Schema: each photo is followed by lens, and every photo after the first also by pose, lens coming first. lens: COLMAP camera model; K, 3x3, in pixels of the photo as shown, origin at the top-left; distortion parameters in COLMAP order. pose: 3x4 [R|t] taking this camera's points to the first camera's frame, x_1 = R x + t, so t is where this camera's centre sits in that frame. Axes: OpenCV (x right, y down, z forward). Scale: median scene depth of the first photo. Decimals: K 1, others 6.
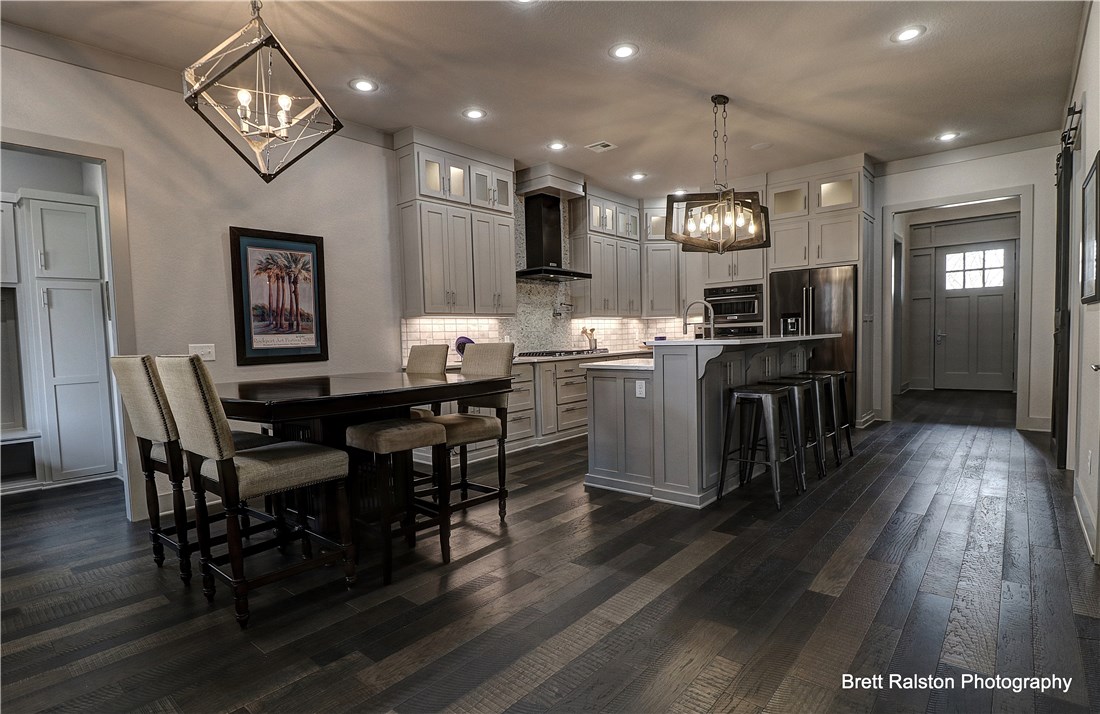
lens RADIAL K [[559.8, 0, 554.9], [0, 559.8, 367.0], [0, 0, 1]] dist [0.001089, -0.000223]
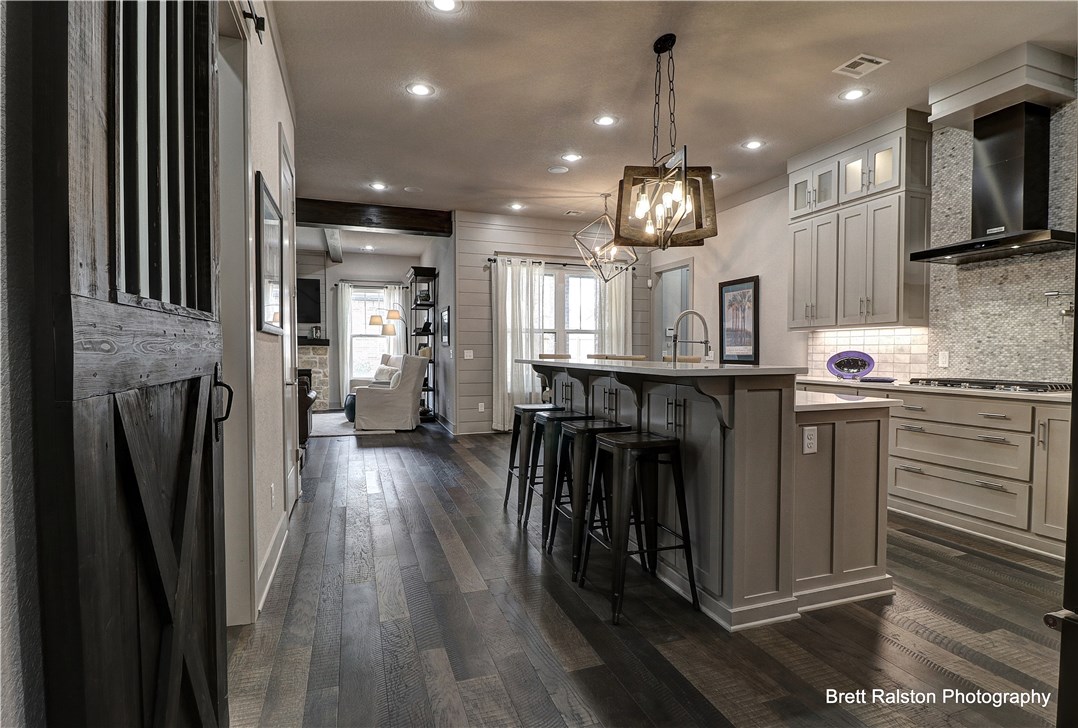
lens RADIAL K [[584.0, 0, 541.8], [0, 584.0, 367.0], [0, 0, 1]] dist [0.002526, 0.000042]
pose [[-0.536143, 0.044840, -0.842935, 1.496953], [-0.043007, 0.995840, 0.080328, -0.140106], [0.843031, 0.079320, -0.531985, 1.846189]]
